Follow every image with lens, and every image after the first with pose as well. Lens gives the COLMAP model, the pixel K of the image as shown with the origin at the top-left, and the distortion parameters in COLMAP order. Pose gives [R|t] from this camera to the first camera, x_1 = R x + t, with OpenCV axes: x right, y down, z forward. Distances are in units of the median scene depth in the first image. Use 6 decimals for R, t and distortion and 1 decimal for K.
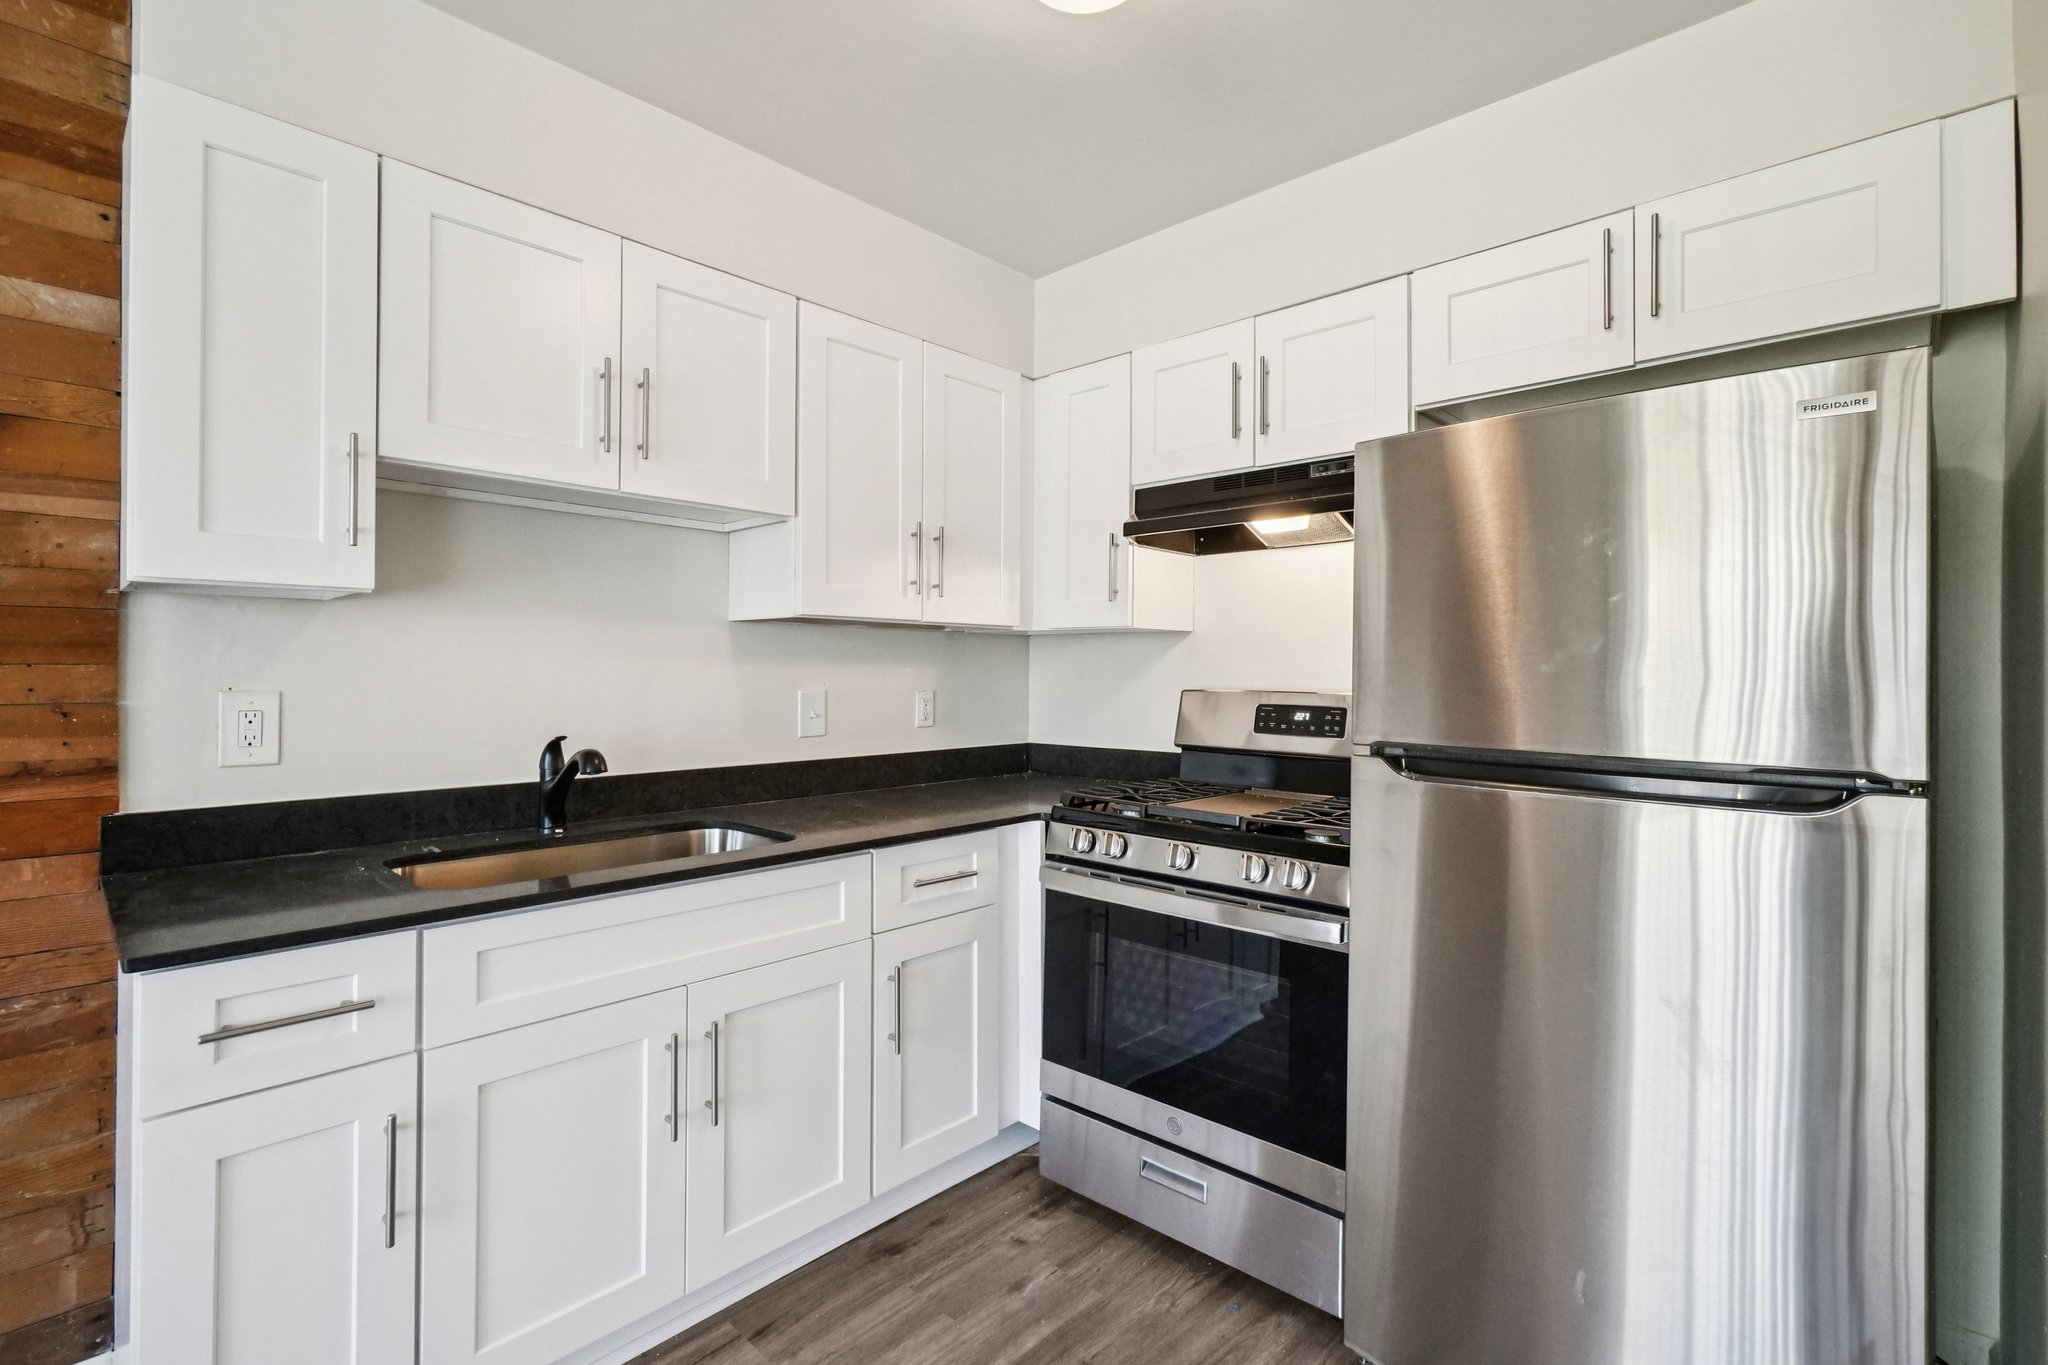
lens RADIAL K [[942.8, 0, 1027.3], [0, 942.8, 675.9], [0, 0, 1]] dist [-0.001723, 0.000204]
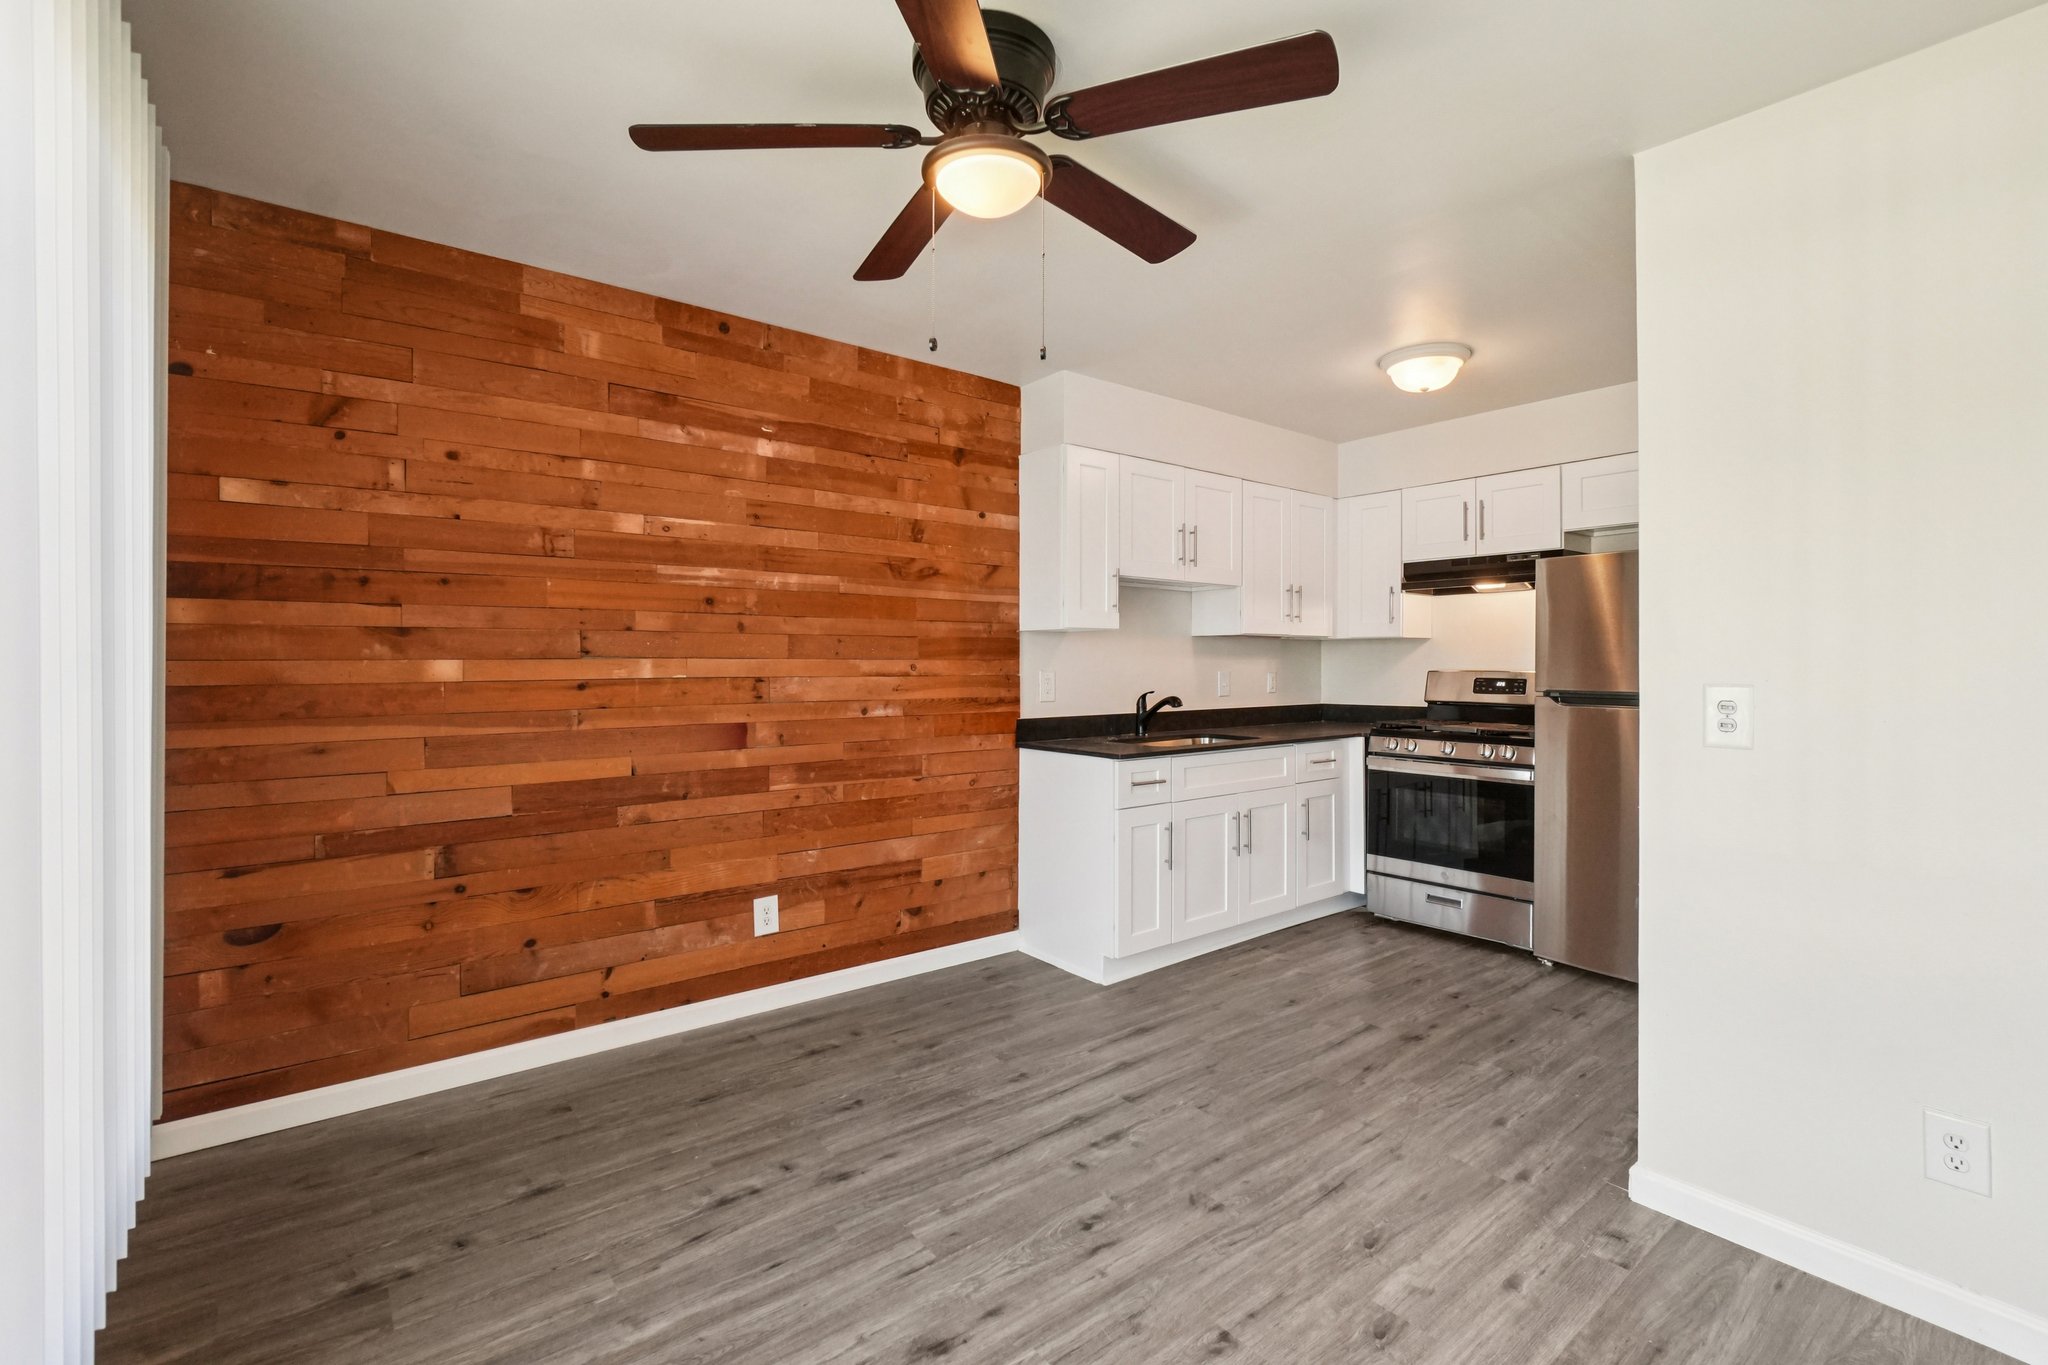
lens RADIAL K [[906.6, 0, 1030.8], [0, 906.6, 666.1], [0, 0, 1]] dist [-0.011619, 0.006457]
pose [[0.989976, -0.005965, -0.141106, -0.456064], [0.005424, 0.999976, -0.004217, 0.011824], [0.141128, 0.003409, 0.989985, -1.096743]]
